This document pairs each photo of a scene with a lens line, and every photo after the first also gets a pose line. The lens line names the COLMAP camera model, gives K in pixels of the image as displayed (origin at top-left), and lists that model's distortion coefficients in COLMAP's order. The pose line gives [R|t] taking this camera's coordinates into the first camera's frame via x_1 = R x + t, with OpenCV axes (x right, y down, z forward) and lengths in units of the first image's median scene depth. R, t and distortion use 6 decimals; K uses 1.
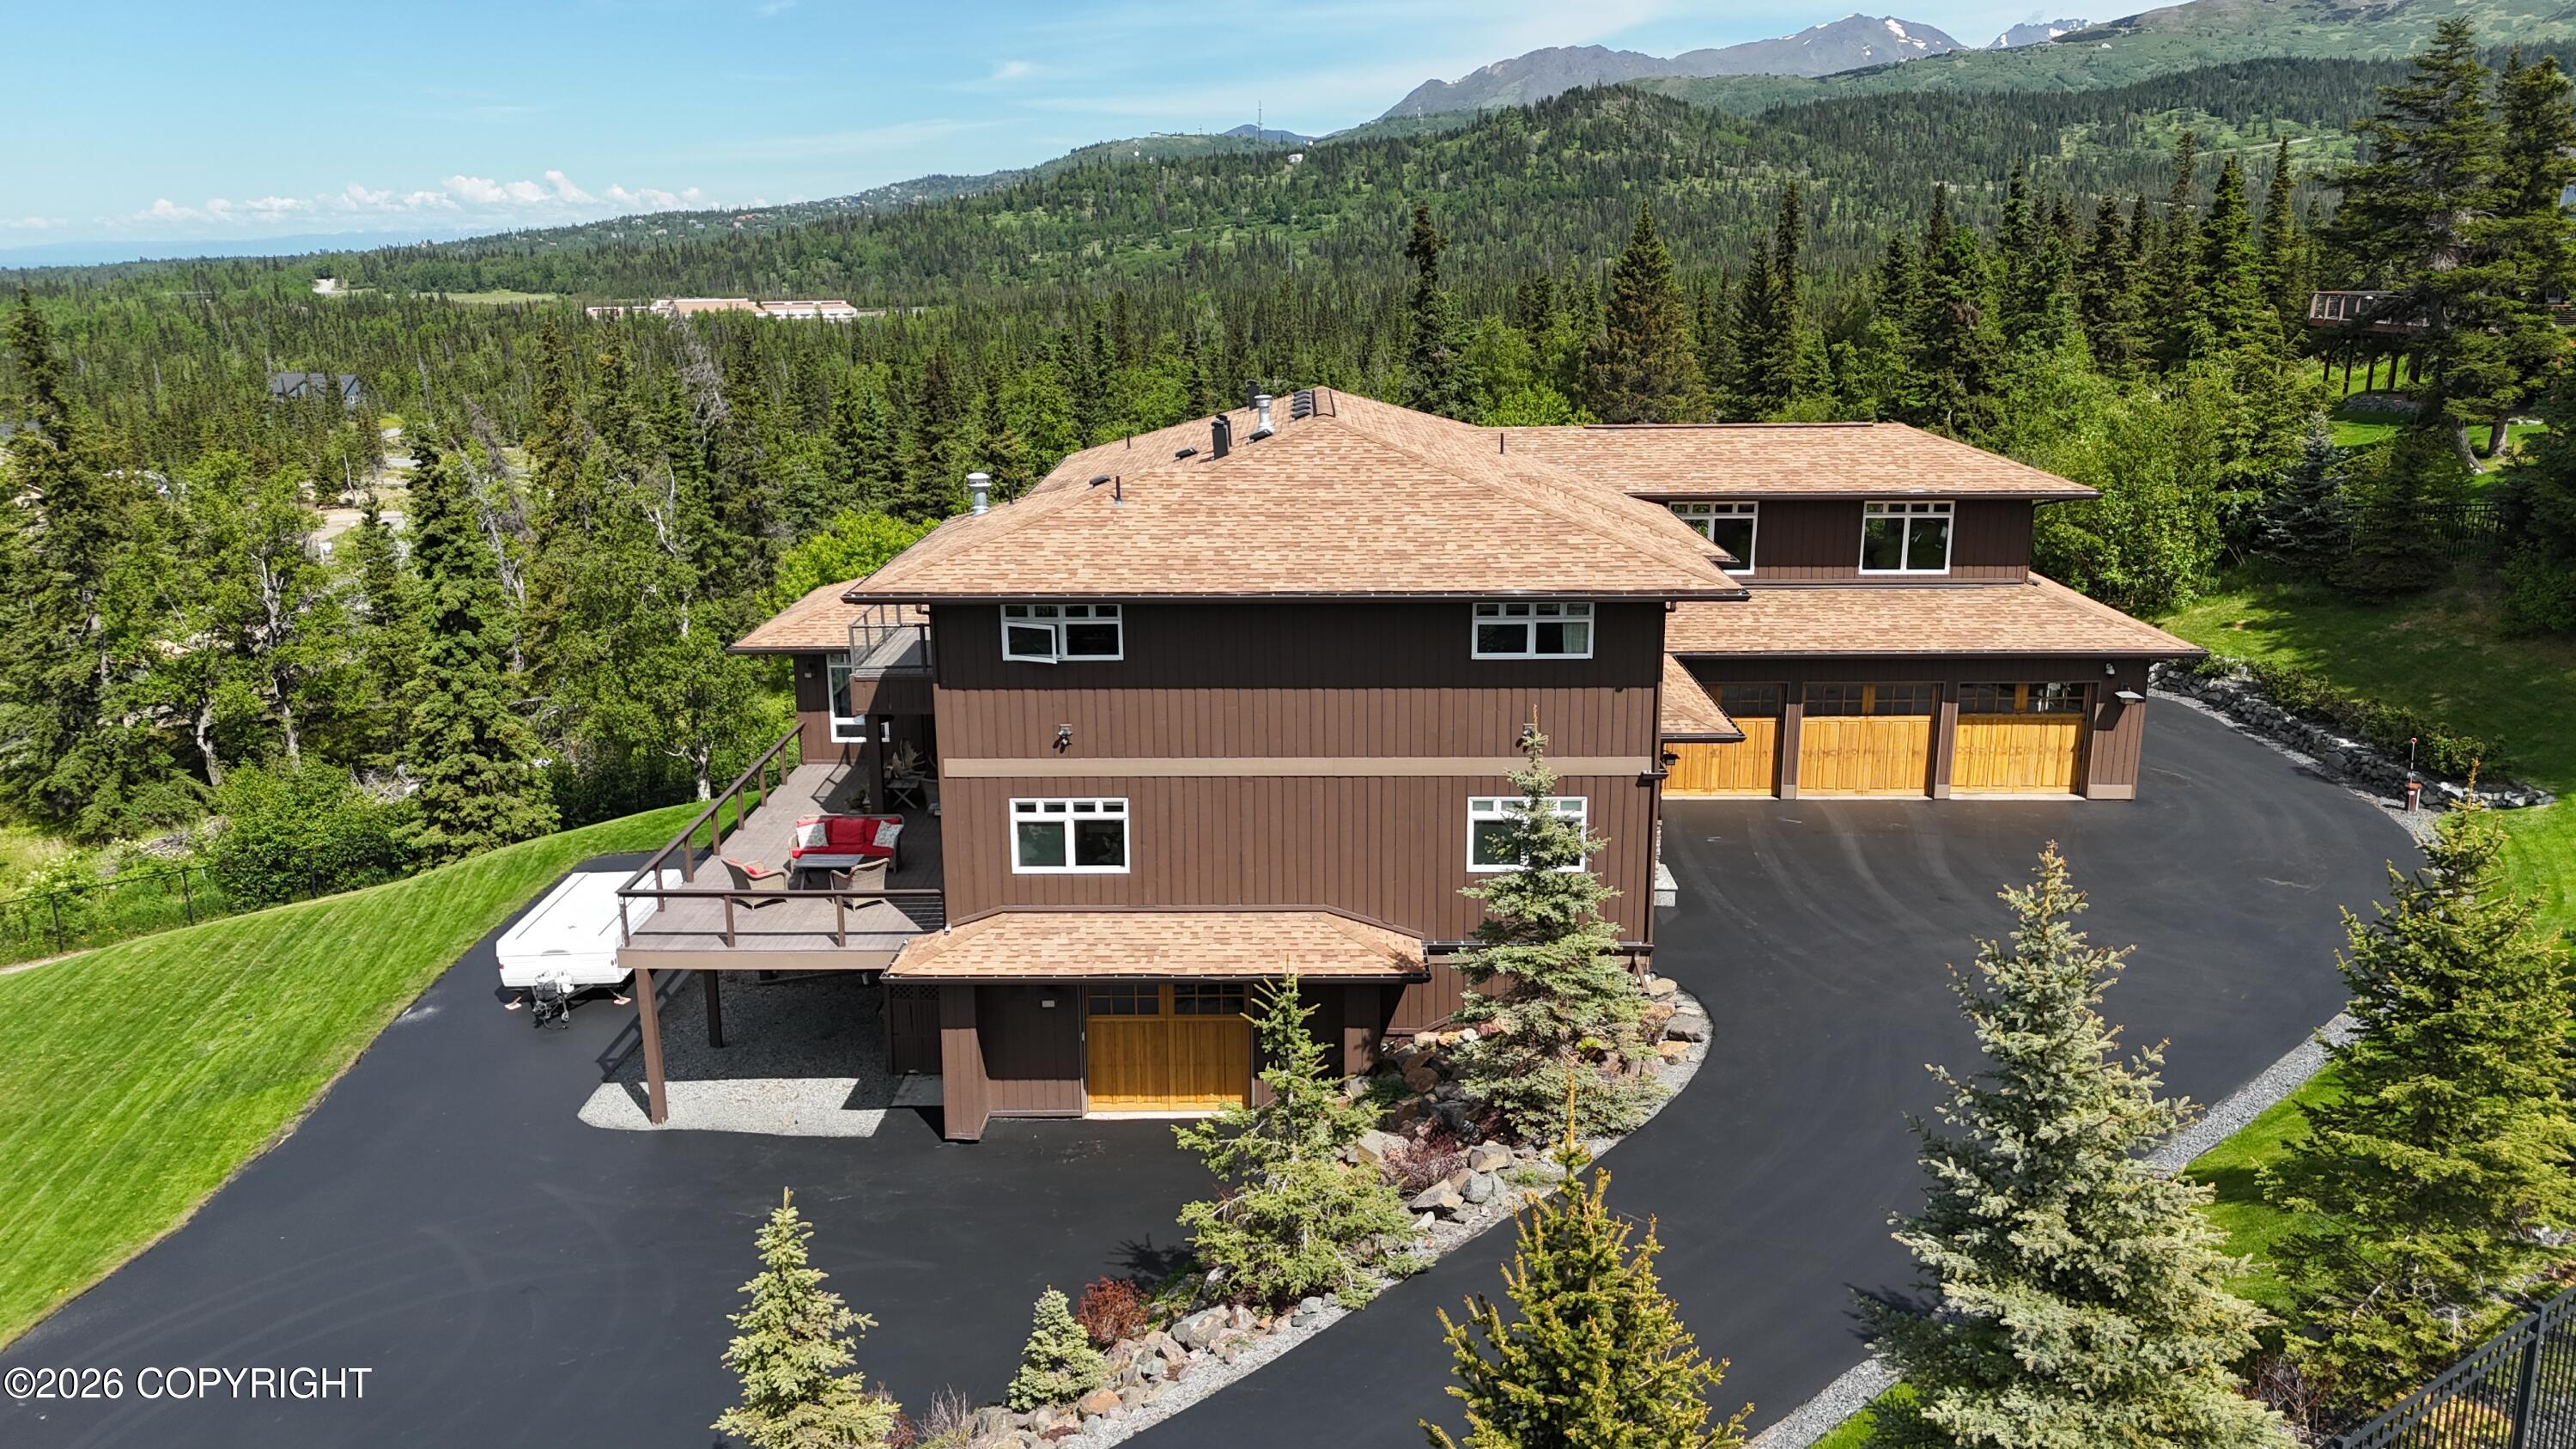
lens RADIAL K [[1894.4, 0, 1293.8], [0, 1894.4, 725.8], [0, 0, 1]] dist [0.083158, -0.076796]
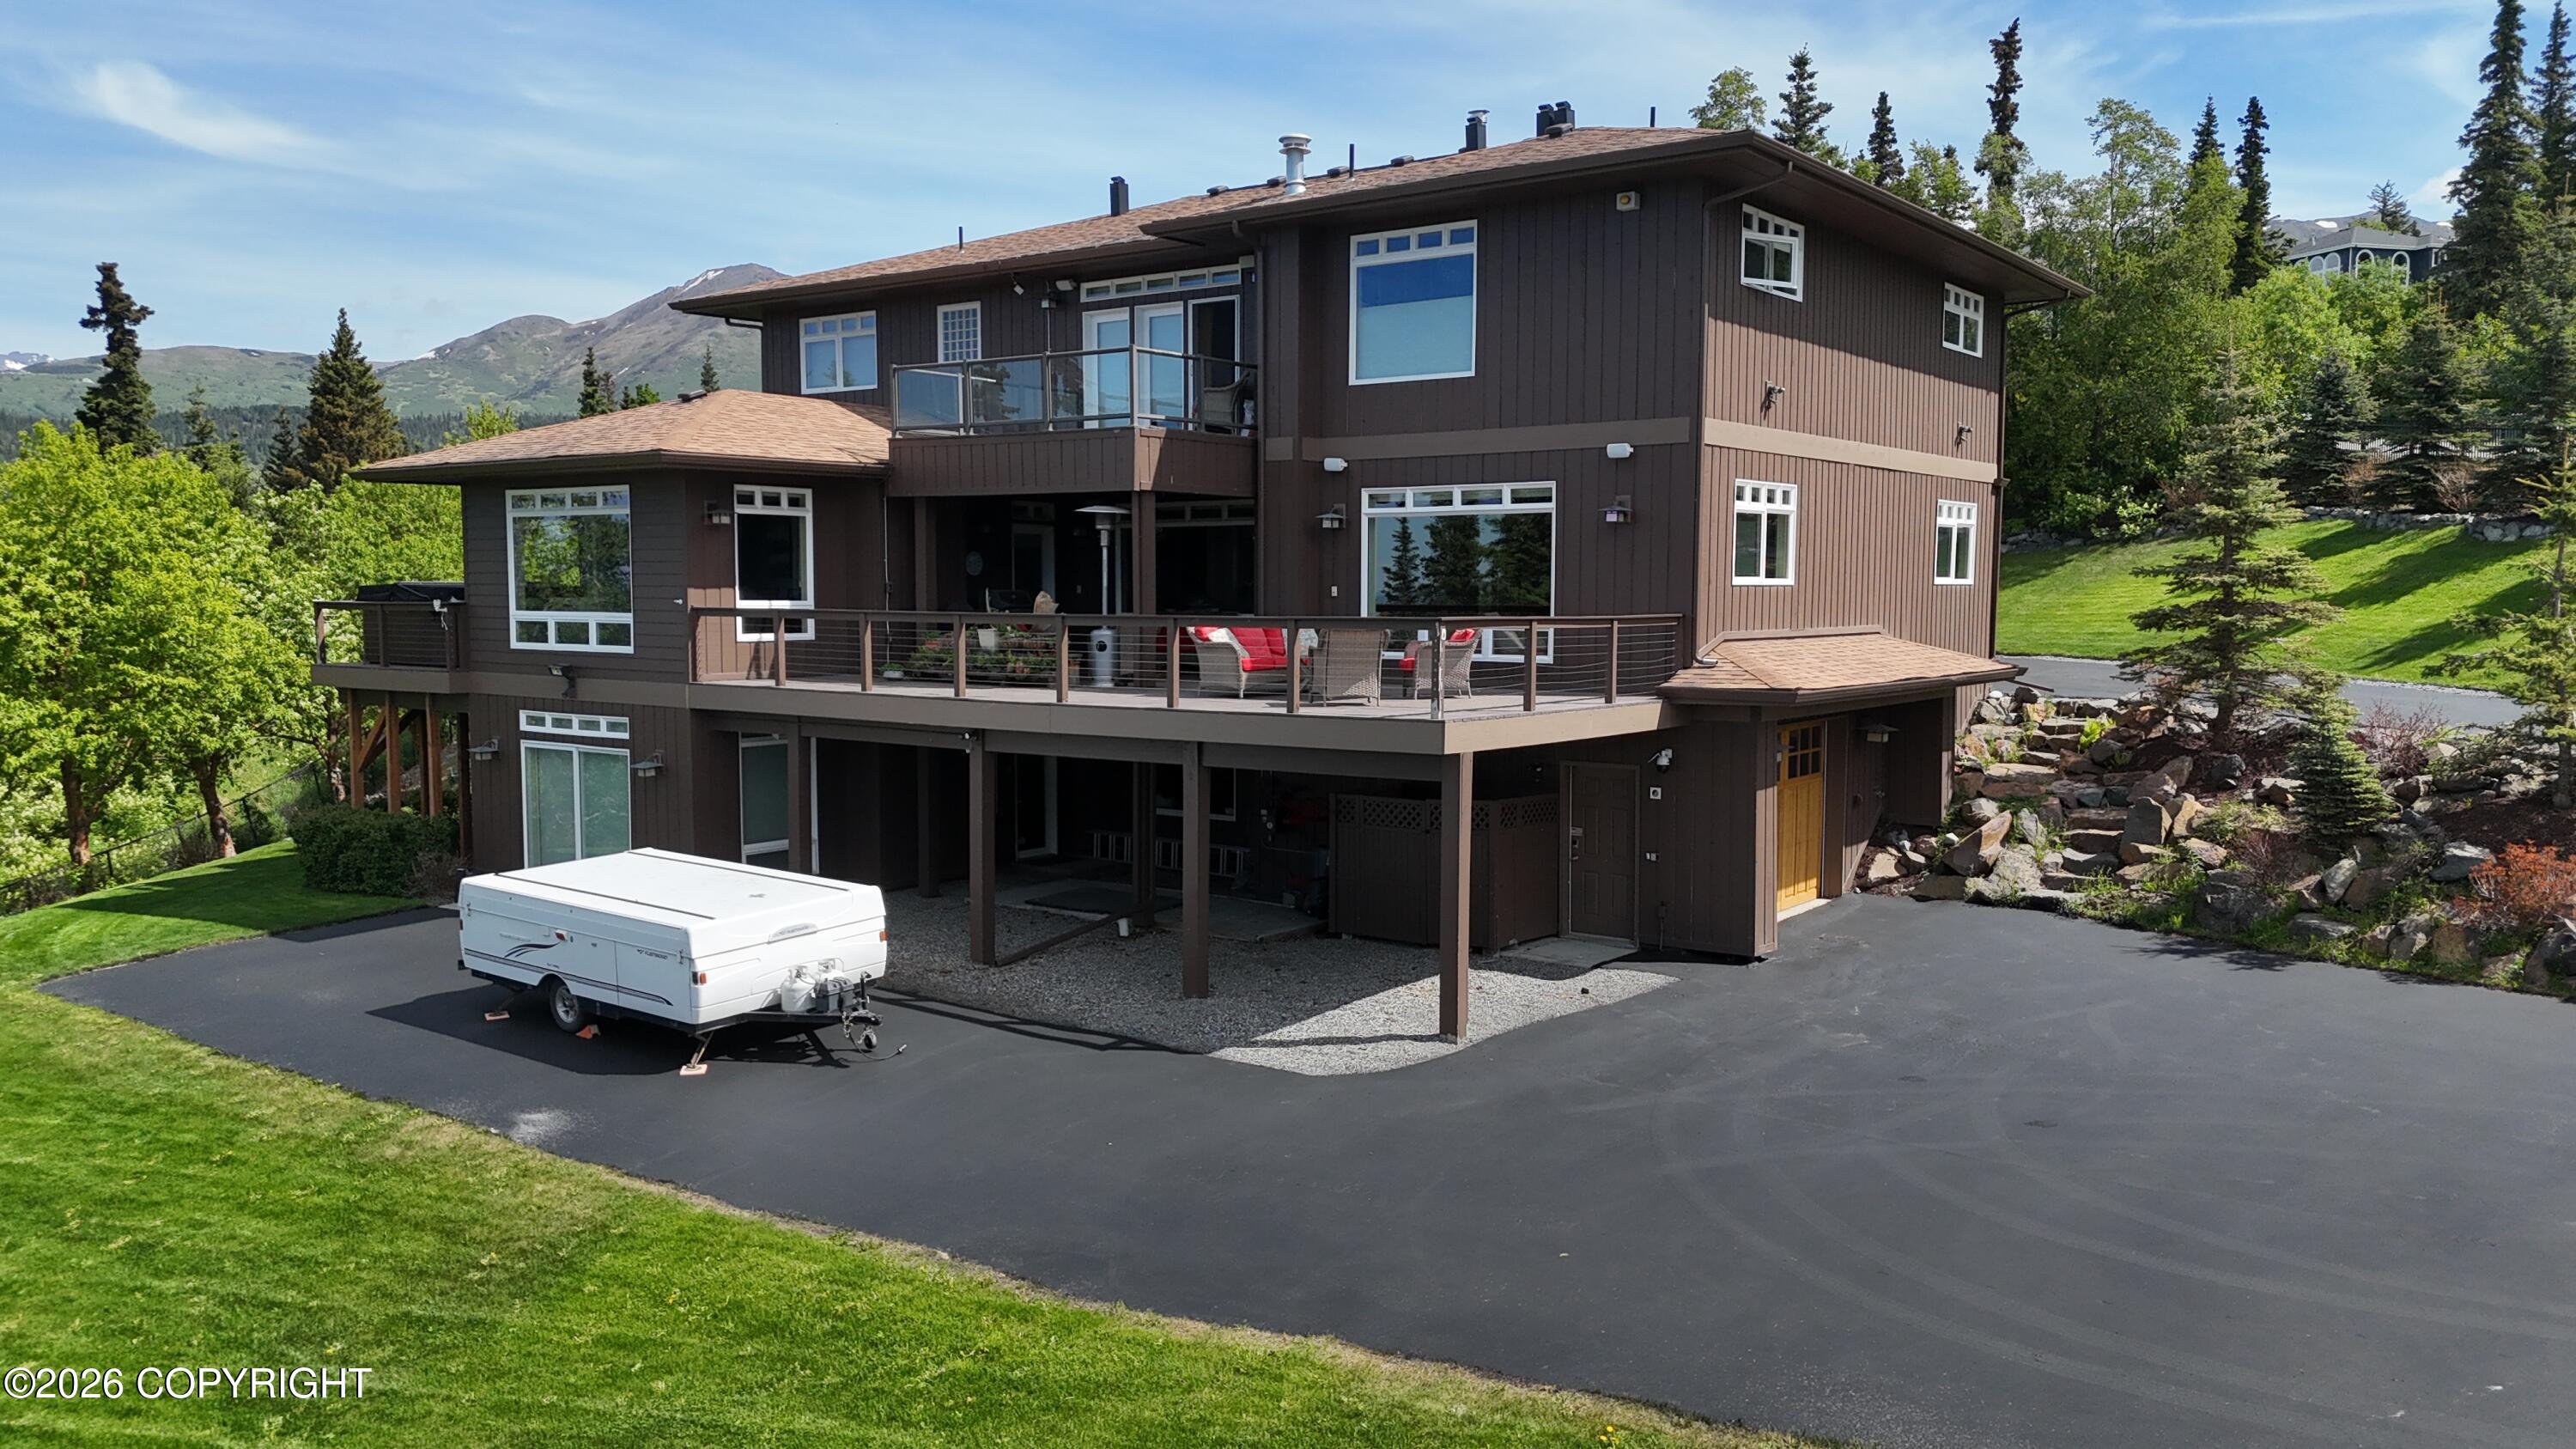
lens RADIAL K [[1894.4, 0, 1285.2], [0, 1894.4, 718.2], [0, 0, 1]] dist [0.083158, -0.076796]
pose [[0.590578, -0.051336, 0.805346, -0.304547], [0.193519, 0.977864, -0.079579, 0.055093], [-0.783433, 0.202848, 0.587439, 0.254996]]
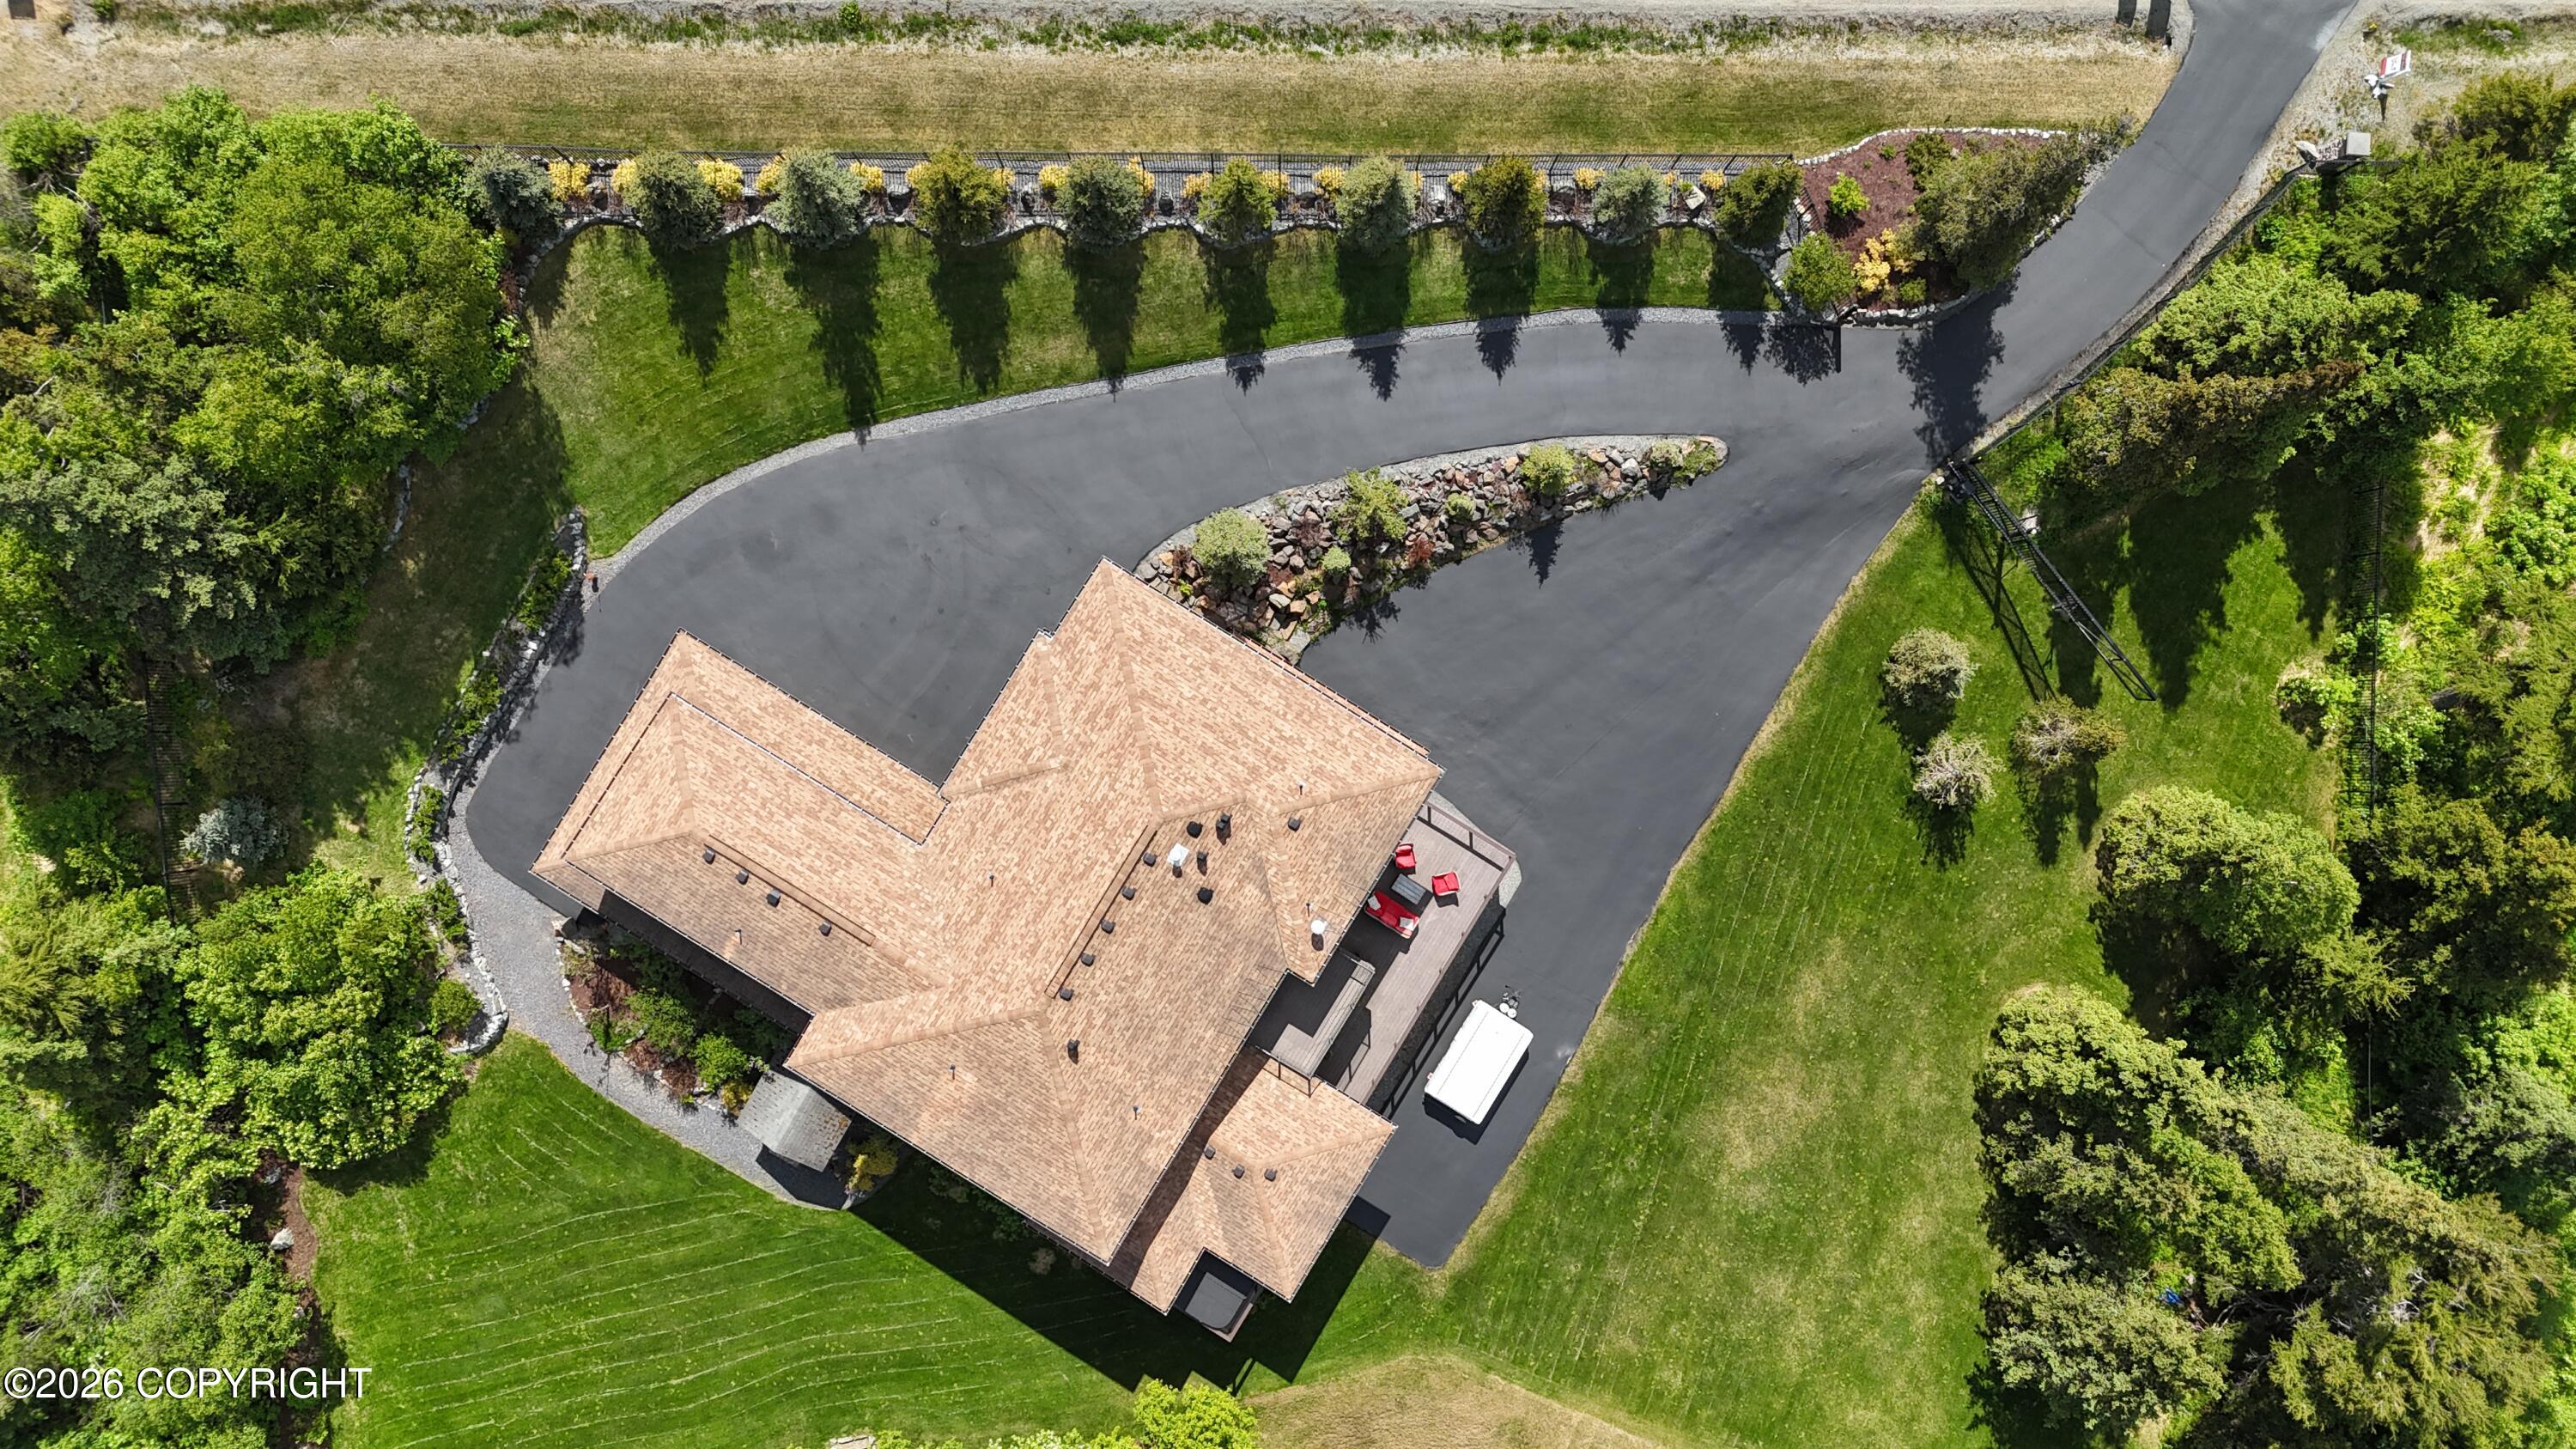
lens RADIAL K [[1894.4, 0, 1331.0], [0, 1894.4, 715.7], [0, 0, 1]] dist [0.083158, -0.076796]
pose [[-0.853622, -0.520891, 0.001189, -0.030554], [0.124592, -0.201962, 0.971436, -0.743704], [-0.505772, 0.829388, 0.237299, 0.160361]]
